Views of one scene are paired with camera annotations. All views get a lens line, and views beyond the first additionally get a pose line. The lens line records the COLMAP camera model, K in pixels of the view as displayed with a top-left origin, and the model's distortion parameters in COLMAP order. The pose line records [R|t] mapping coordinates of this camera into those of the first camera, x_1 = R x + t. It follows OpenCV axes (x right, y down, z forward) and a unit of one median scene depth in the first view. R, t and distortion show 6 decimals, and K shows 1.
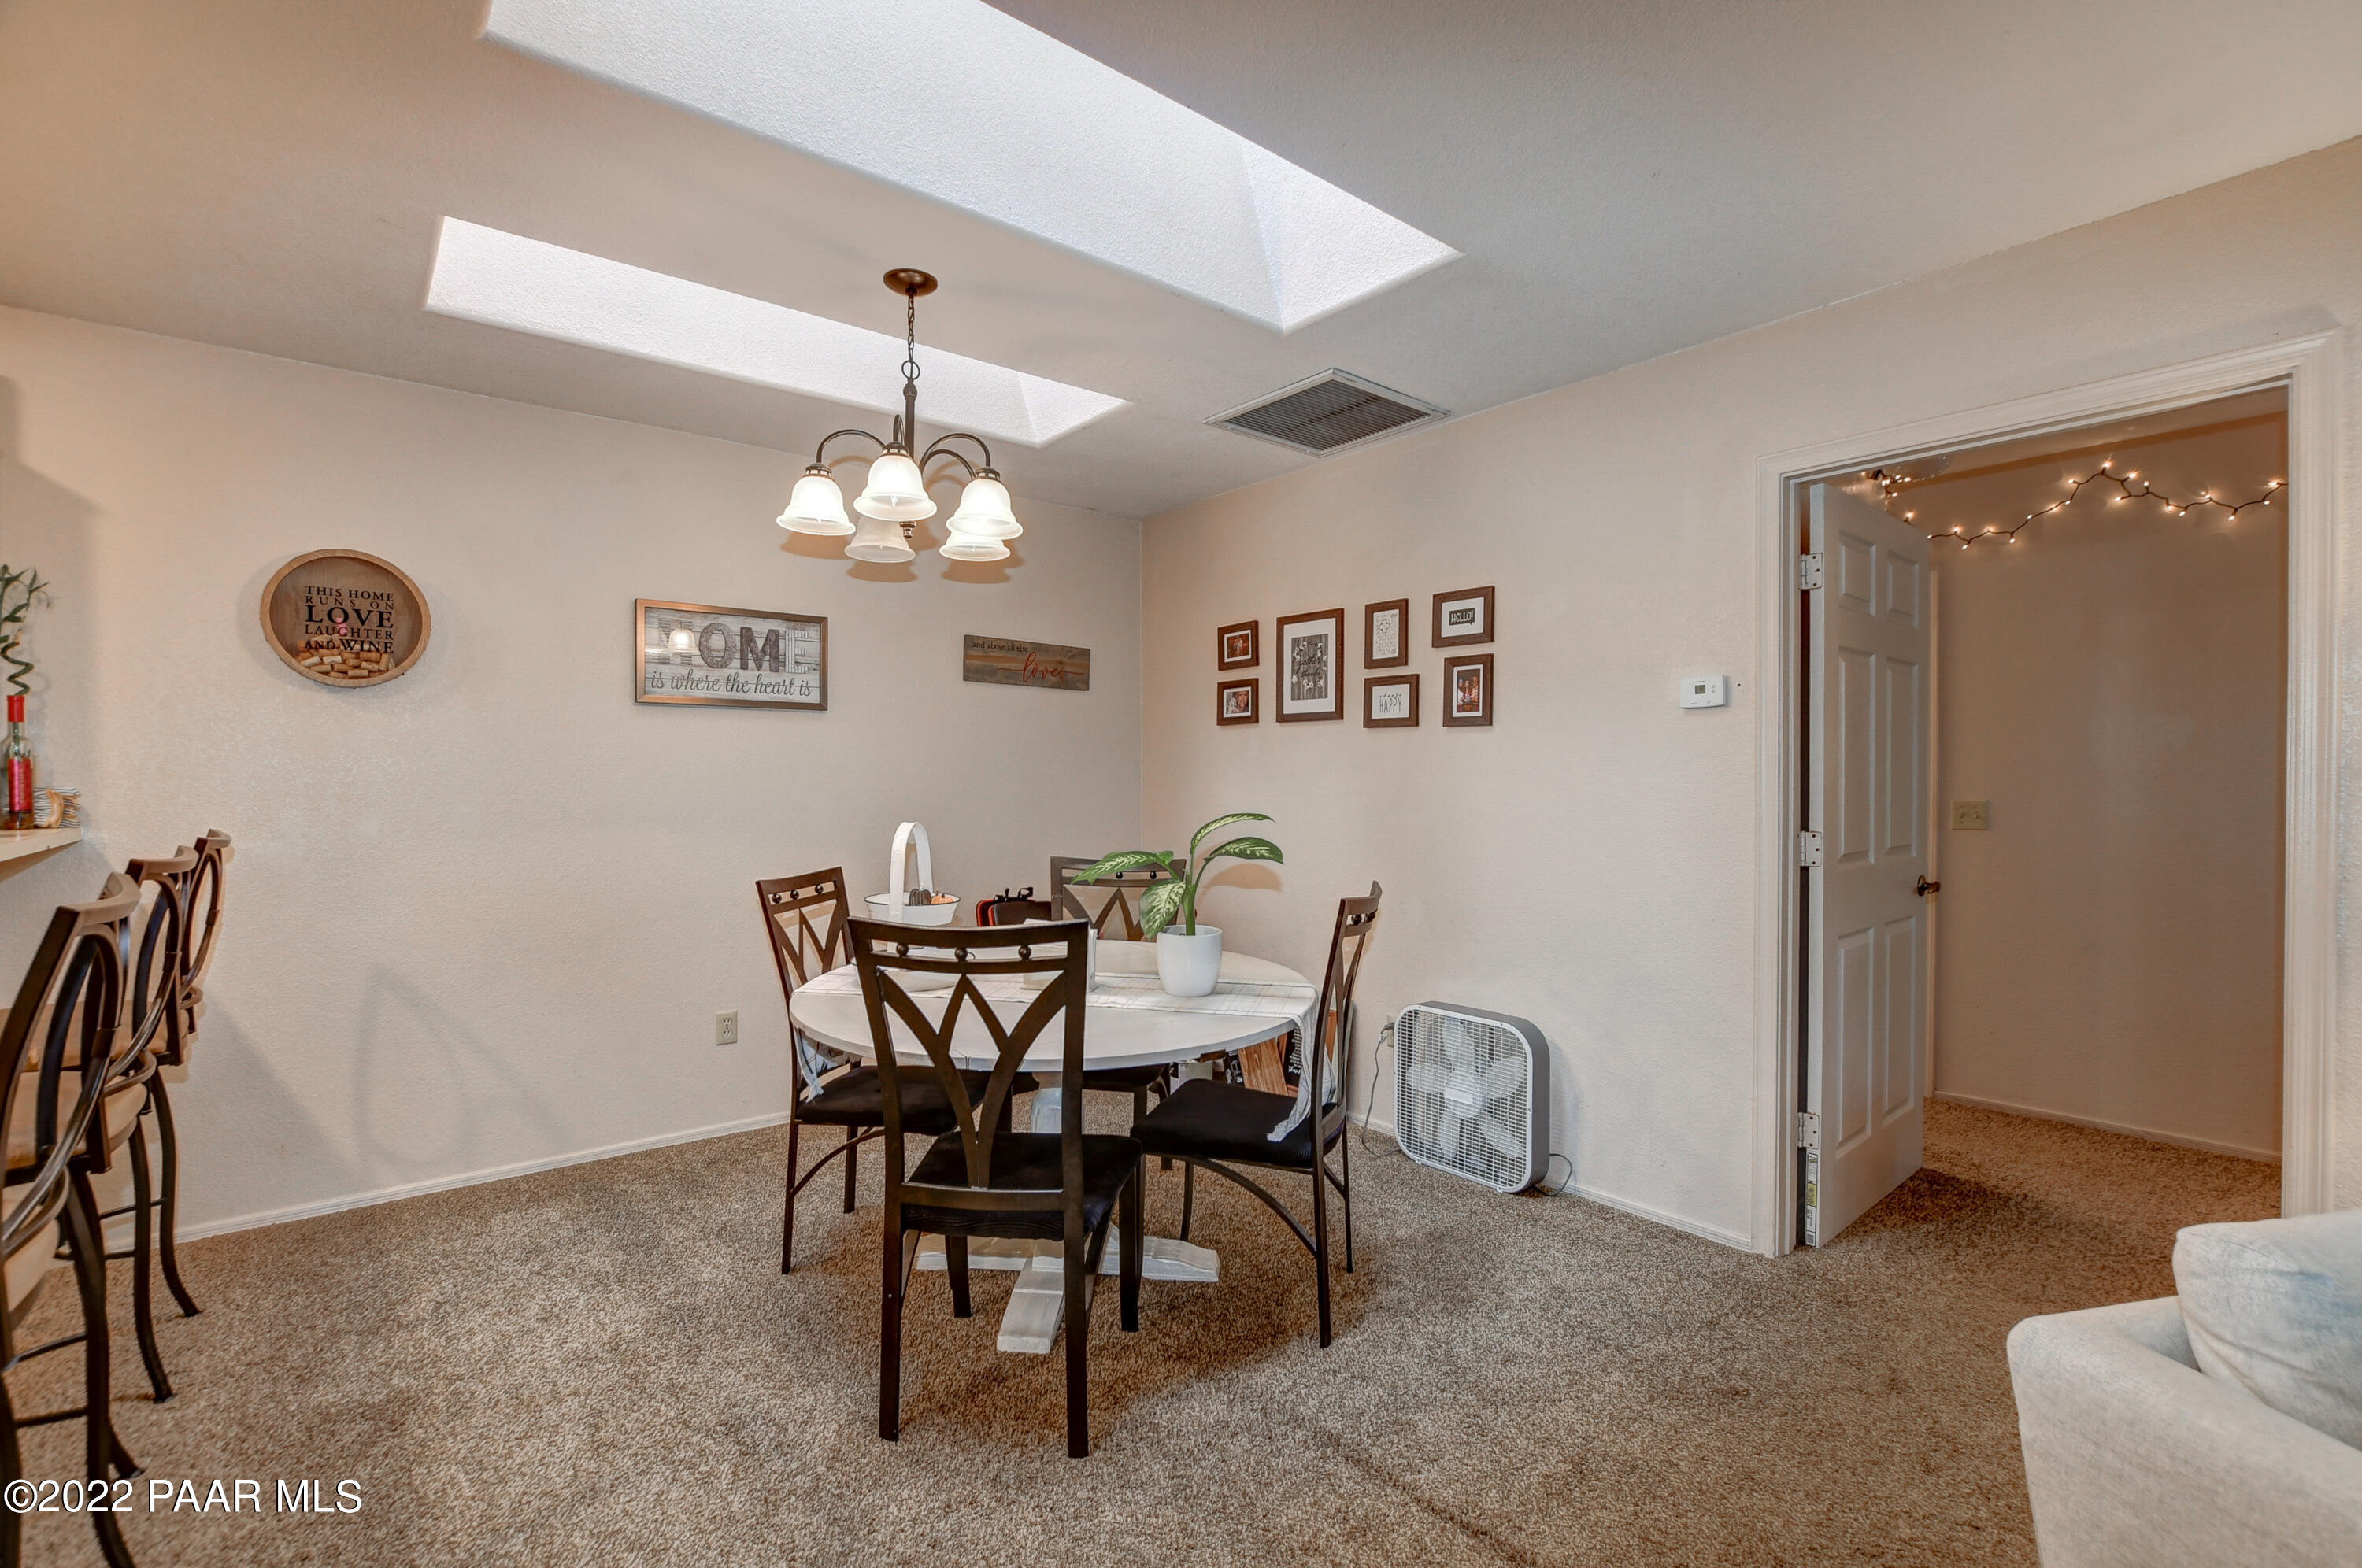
lens RADIAL K [[1047.6, 0, 1163.3], [0, 1047.6, 814.8], [0, 0, 1]] dist [-0.003372, -0.000230]
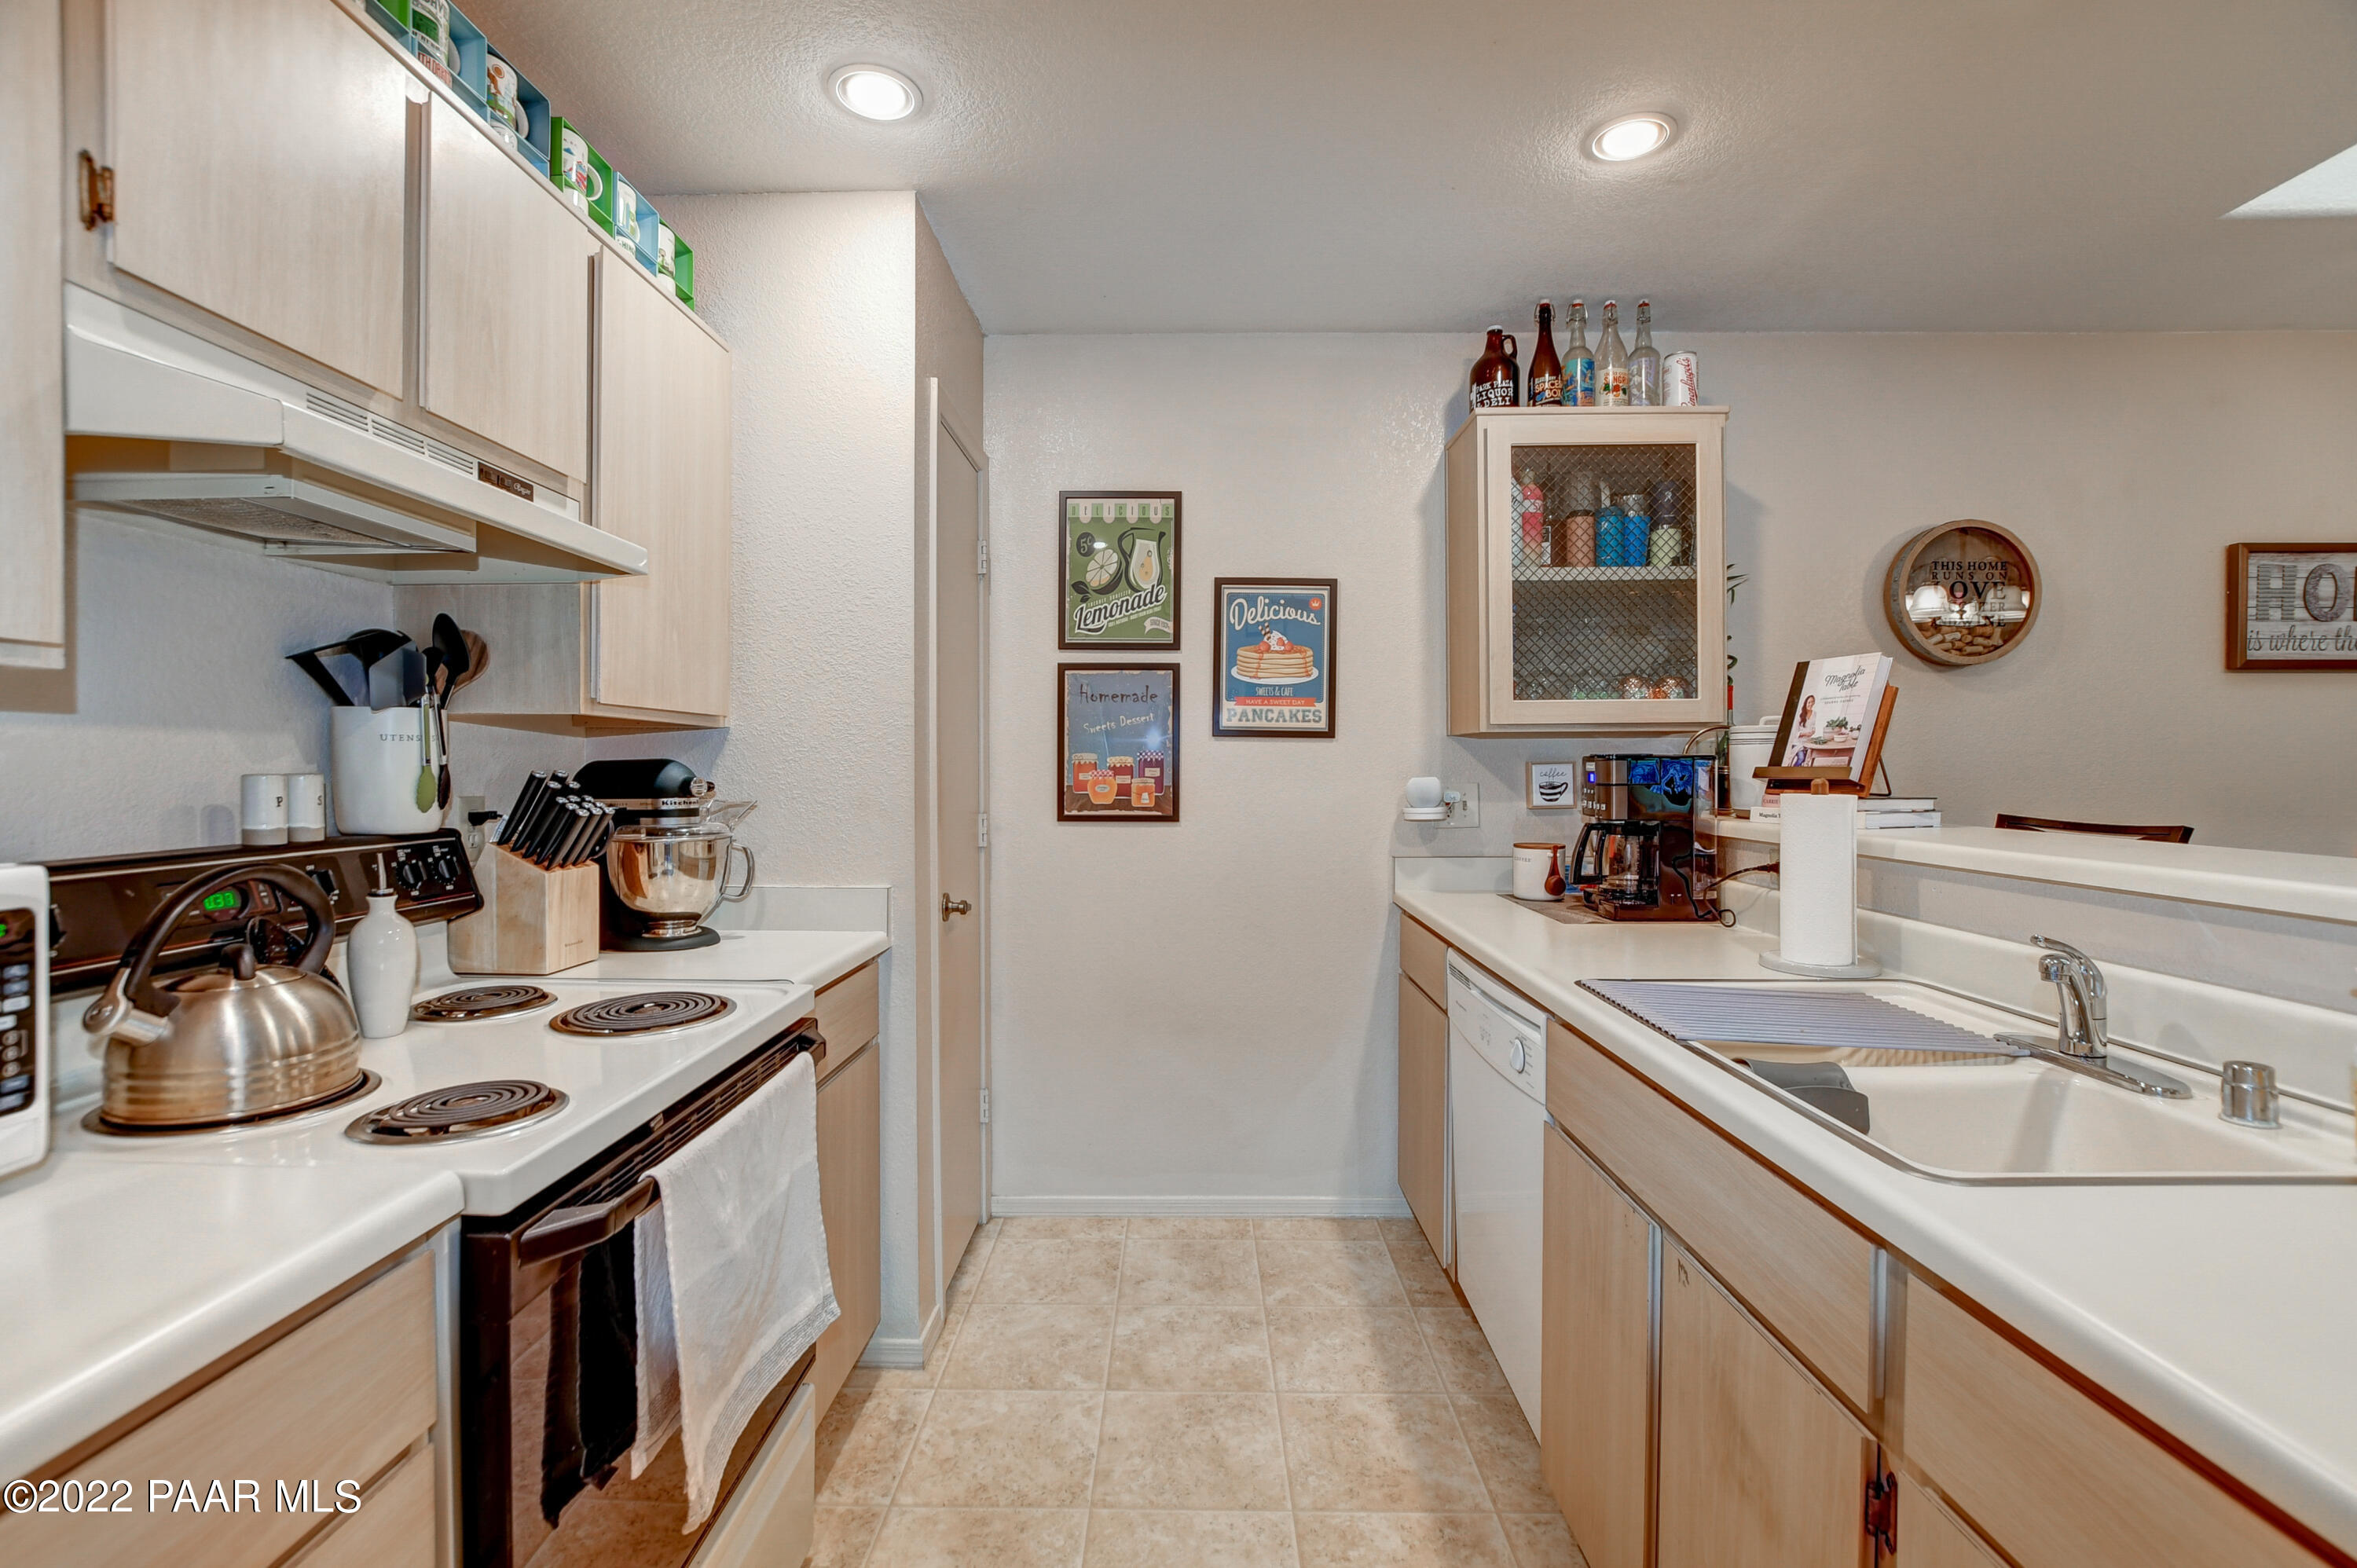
lens RADIAL K [[1031.2, 0, 1169.8], [0, 1031.2, 776.1], [0, 0, 1]] dist [-0.015394, 0.000668]
pose [[0.777960, 0.006607, -0.628278, -0.650837], [-0.021406, 0.999643, -0.015994, 0.007410], [0.627948, 0.025891, 0.777824, -0.142618]]
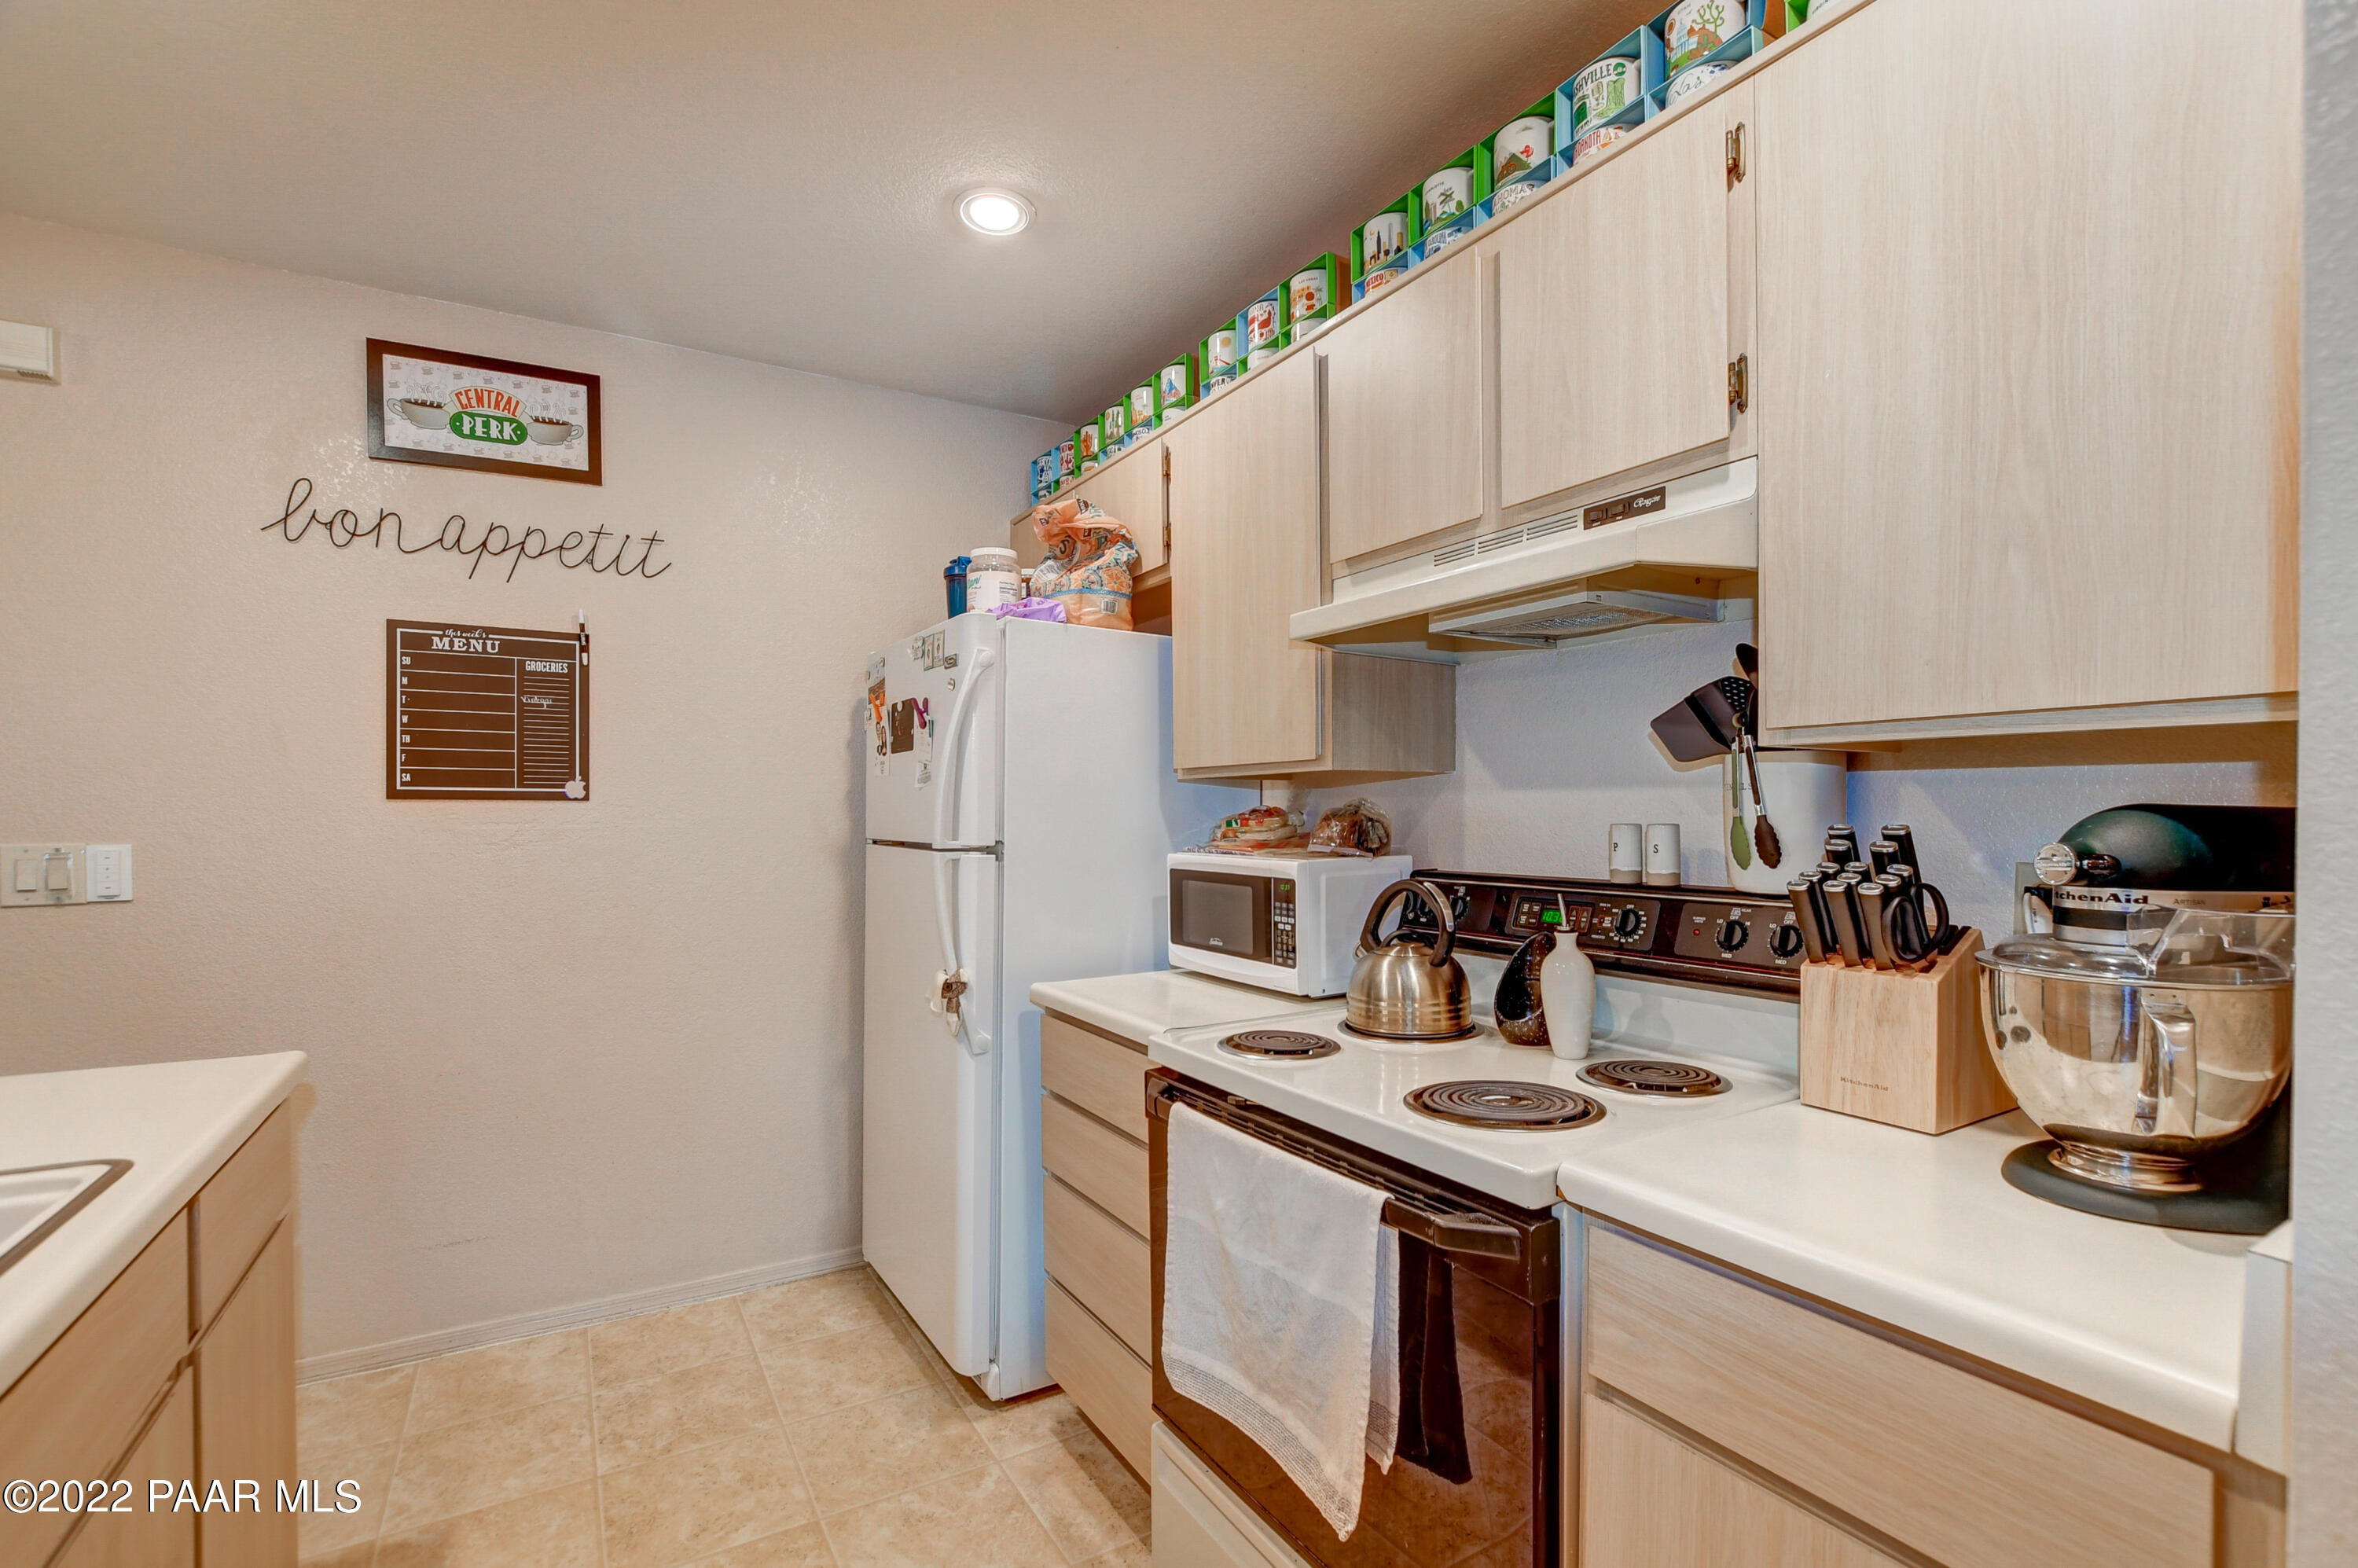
lens RADIAL K [[1045.9, 0, 1161.3], [0, 1045.9, 814.7], [0, 0, 1]] dist [-0.003372, -0.000230]
pose [[-0.988654, 0.004235, 0.150153, -1.013236], [0.010299, 0.999161, 0.039631, -0.016482], [-0.149859, 0.040728, -0.987868, 0.424737]]
